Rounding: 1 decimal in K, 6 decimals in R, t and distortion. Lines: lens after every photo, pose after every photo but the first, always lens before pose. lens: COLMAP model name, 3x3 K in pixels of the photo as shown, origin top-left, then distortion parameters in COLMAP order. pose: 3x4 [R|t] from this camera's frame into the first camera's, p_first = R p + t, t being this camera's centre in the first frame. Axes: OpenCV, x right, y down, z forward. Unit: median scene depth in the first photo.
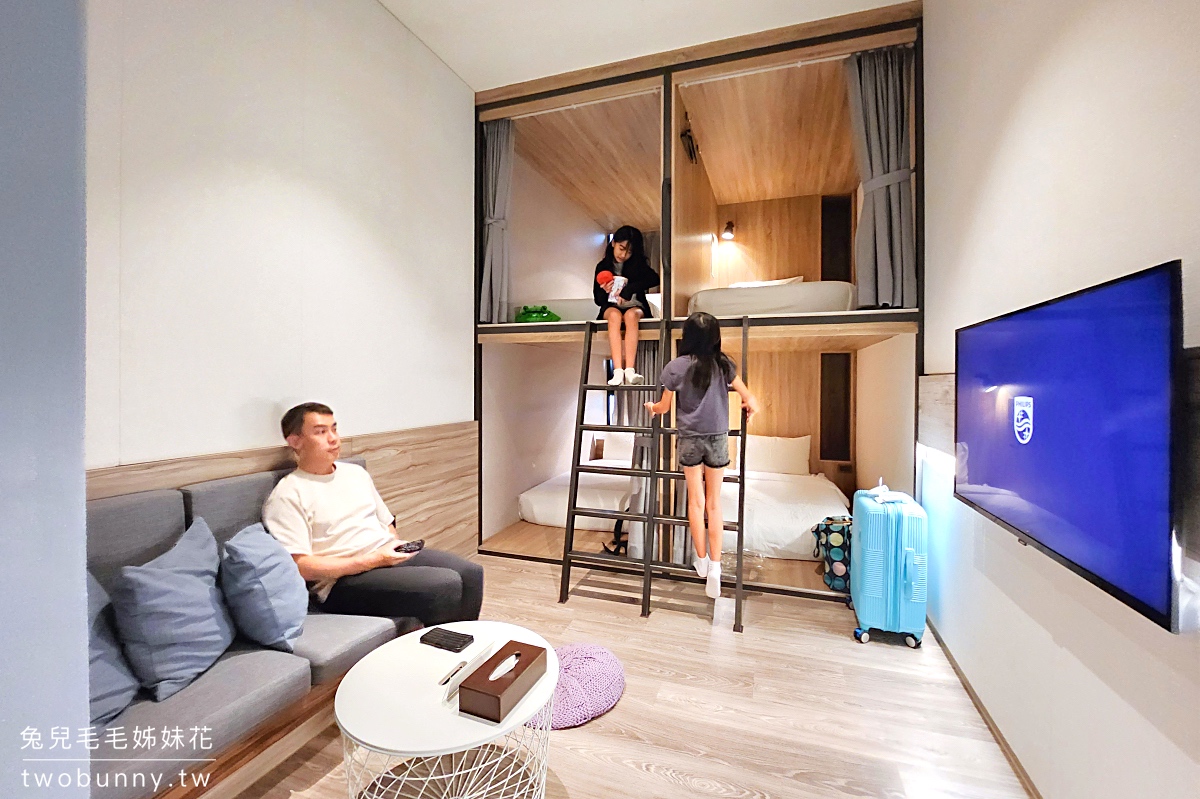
lens RADIAL K [[485.7, 0, 607.3], [0, 485.7, 386.2], [0, 0, 1]] dist [-0.014534, -0.000191]
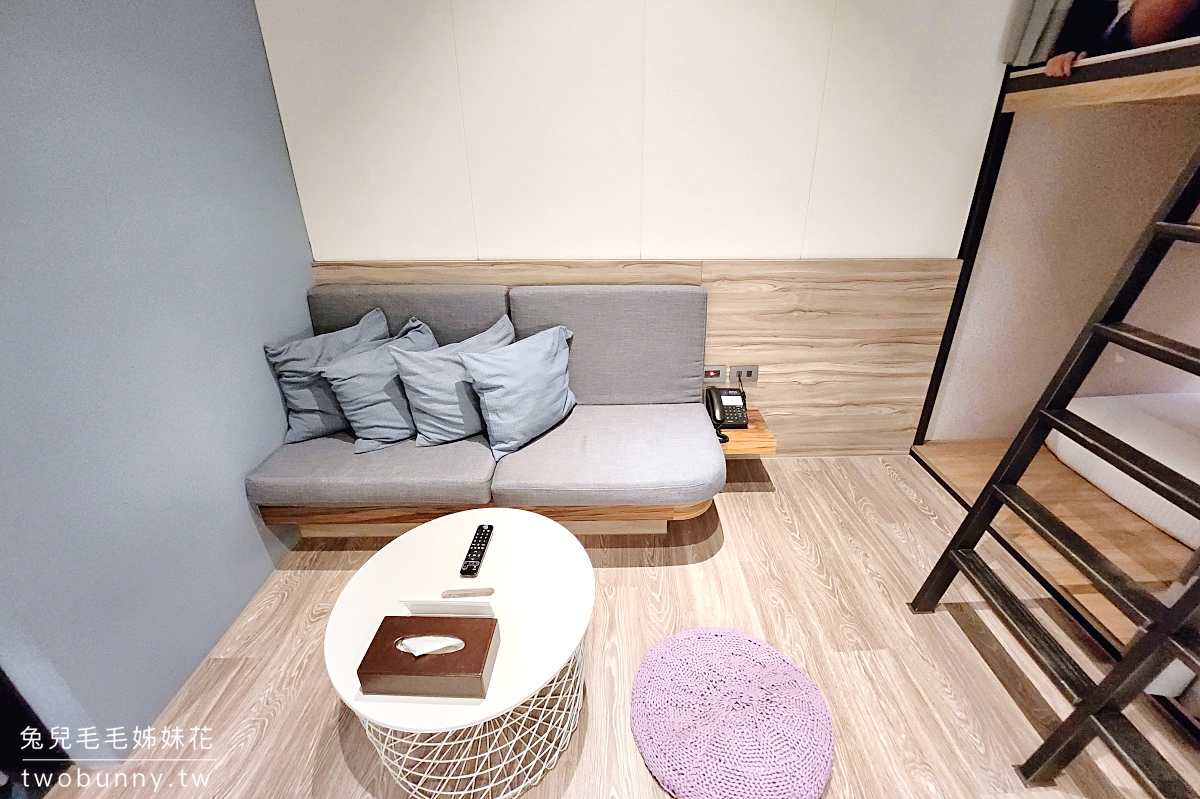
lens RADIAL K [[489.7, 0, 629.7], [0, 489.7, 365.5], [0, 0, 1]] dist [-0.020216, -0.000193]
pose [[0.352589, 0.365217, -0.861567, 0.164985], [-0.008364, 0.921889, 0.387364, -0.040113], [0.935741, -0.129374, 0.328103, 0.488480]]
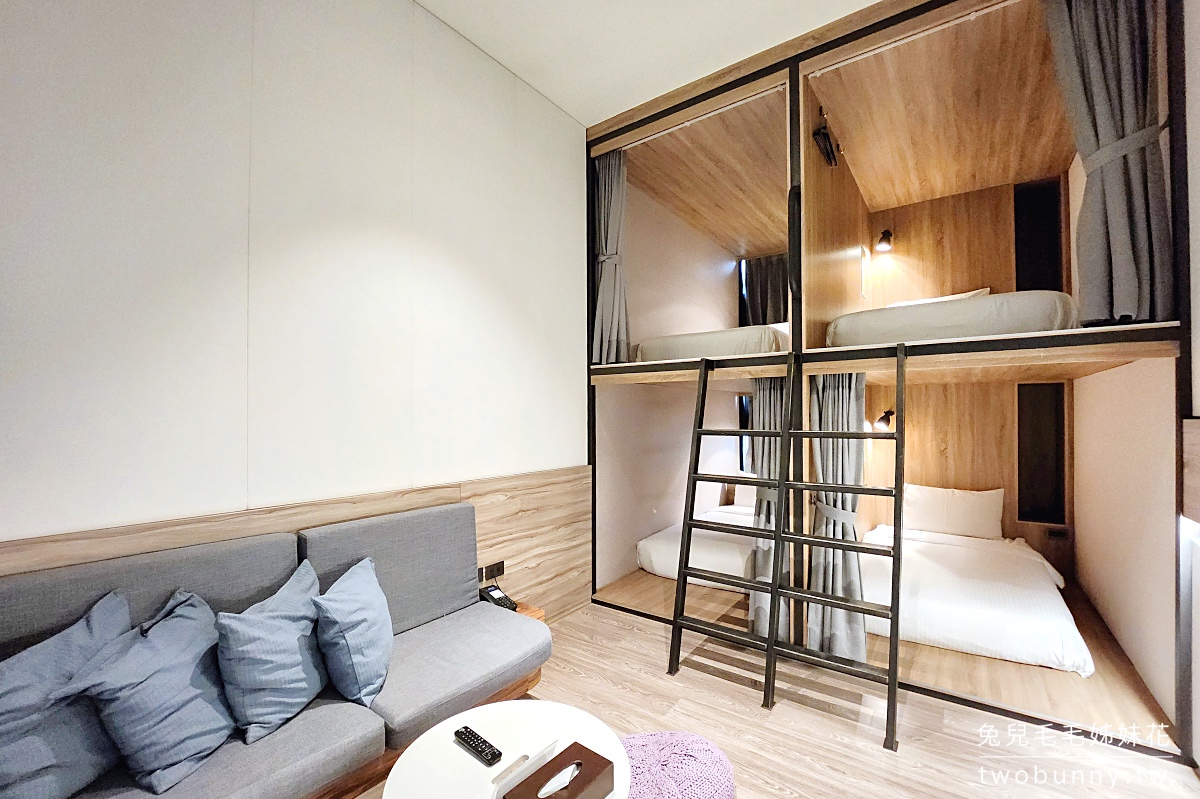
lens RADIAL K [[483.7, 0, 599.7], [0, 483.7, 414.0], [0, 0, 1]] dist [-0.019094, -0.000388]
pose [[0.952616, -0.007858, -0.304073, 0.050486], [0.003851, 0.999898, -0.013777, -0.019737], [0.304151, 0.011954, 0.952549, 0.100052]]
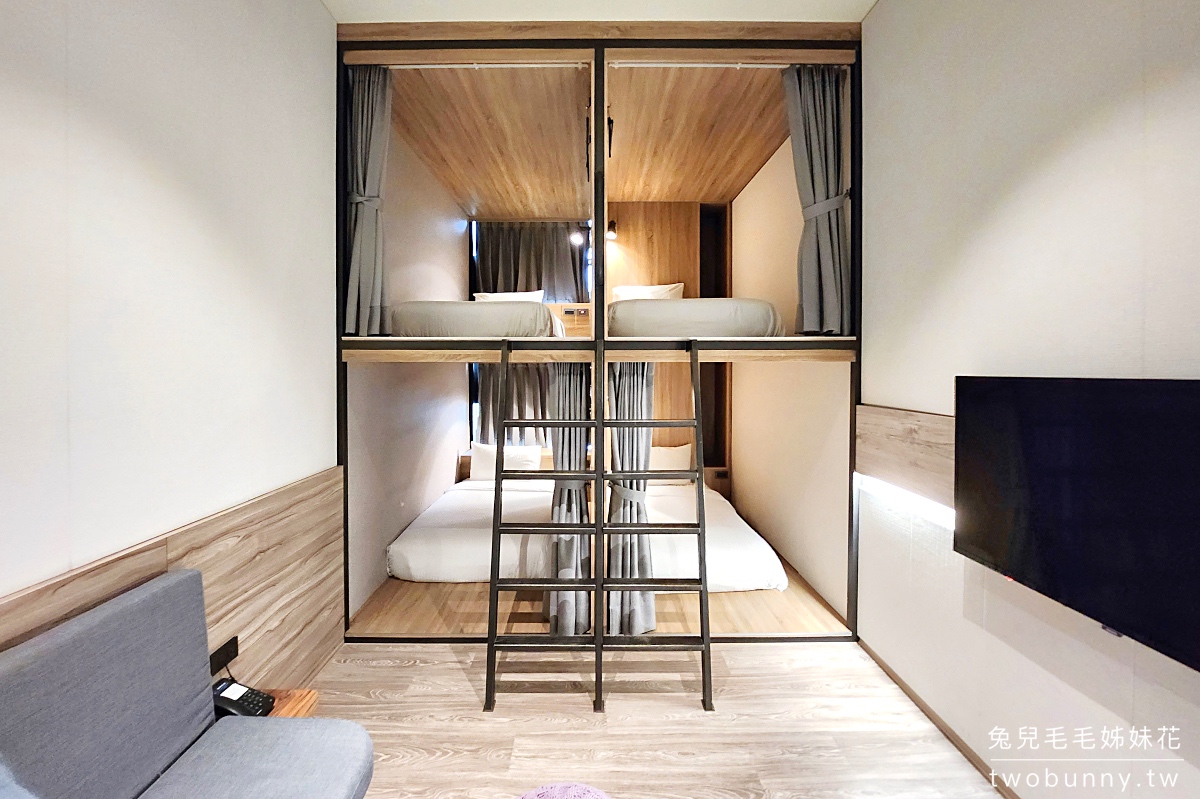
lens RADIAL K [[486.4, 0, 581.2], [0, 486.4, 372.4], [0, 0, 1]] dist [-0.016597, -0.000355]
pose [[0.949272, -0.008002, 0.314353, -0.176659], [0.007127, 0.999967, 0.003934, -0.084190], [-0.314374, -0.001494, 0.949298, 0.209040]]
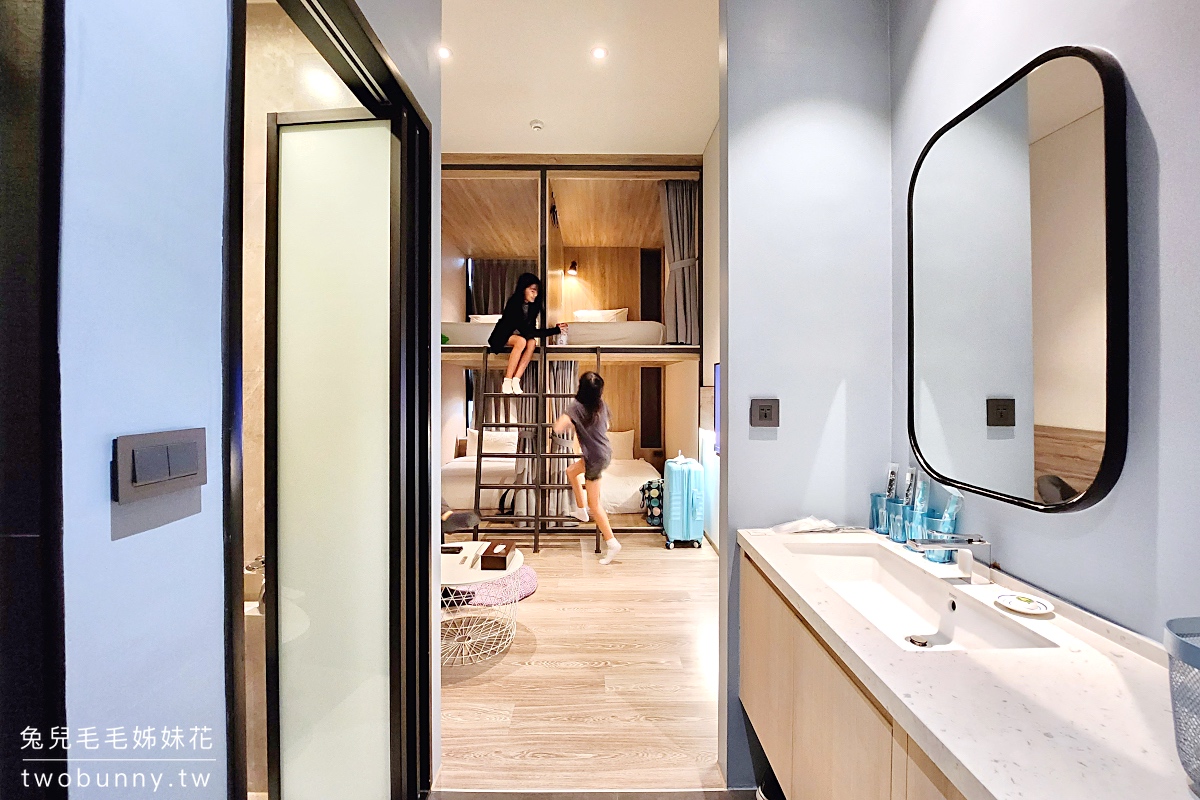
lens RADIAL K [[504.6, 0, 594.8], [0, 504.6, 388.9], [0, 0, 1]] dist [0.000064, -0.000035]
pose [[0.943271, -0.004106, 0.331999, -0.224123], [0.005122, 0.999984, -0.002184, -0.011079], [-0.331984, 0.003761, 0.943277, -0.427601]]
